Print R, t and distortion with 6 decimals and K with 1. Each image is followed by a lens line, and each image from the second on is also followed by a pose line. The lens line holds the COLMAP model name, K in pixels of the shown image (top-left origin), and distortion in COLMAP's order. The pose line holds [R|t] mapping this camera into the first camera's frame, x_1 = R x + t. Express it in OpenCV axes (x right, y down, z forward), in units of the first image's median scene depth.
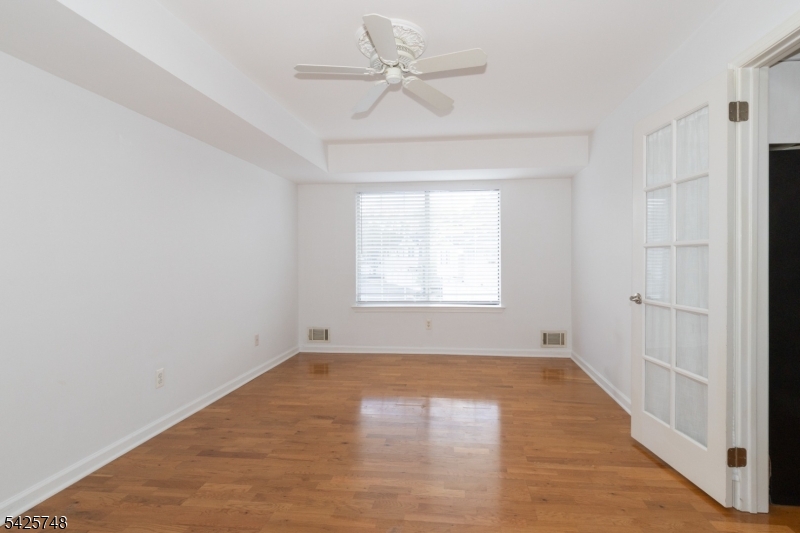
lens RADIAL K [[389.0, 0, 430.7], [0, 389.0, 260.3], [0, 0, 1]] dist [-0.001016, -0.002128]
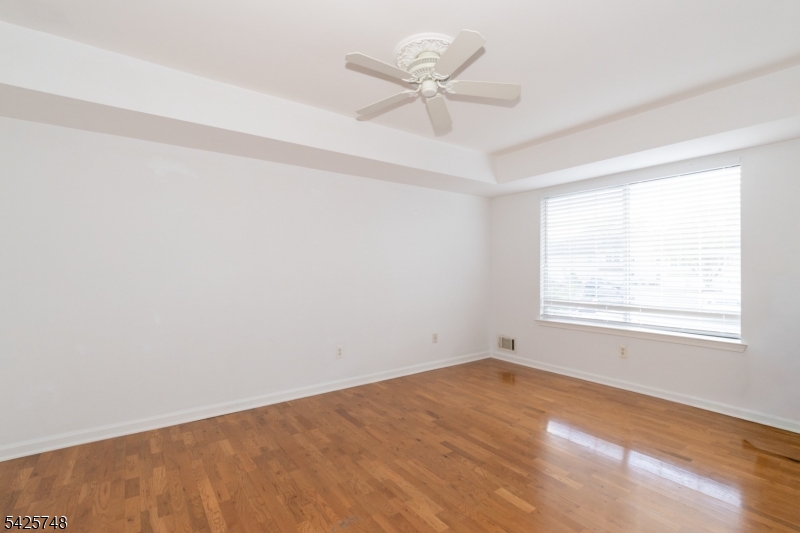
lens RADIAL K [[378.2, 0, 393.0], [0, 378.2, 266.6], [0, 0, 1]] dist [-0.004293, -0.001109]
pose [[0.652895, -0.000028, -0.757448, 0.391816], [-0.005593, 0.999973, -0.004858, -0.003905], [0.757427, 0.007408, 0.652877, 0.192934]]
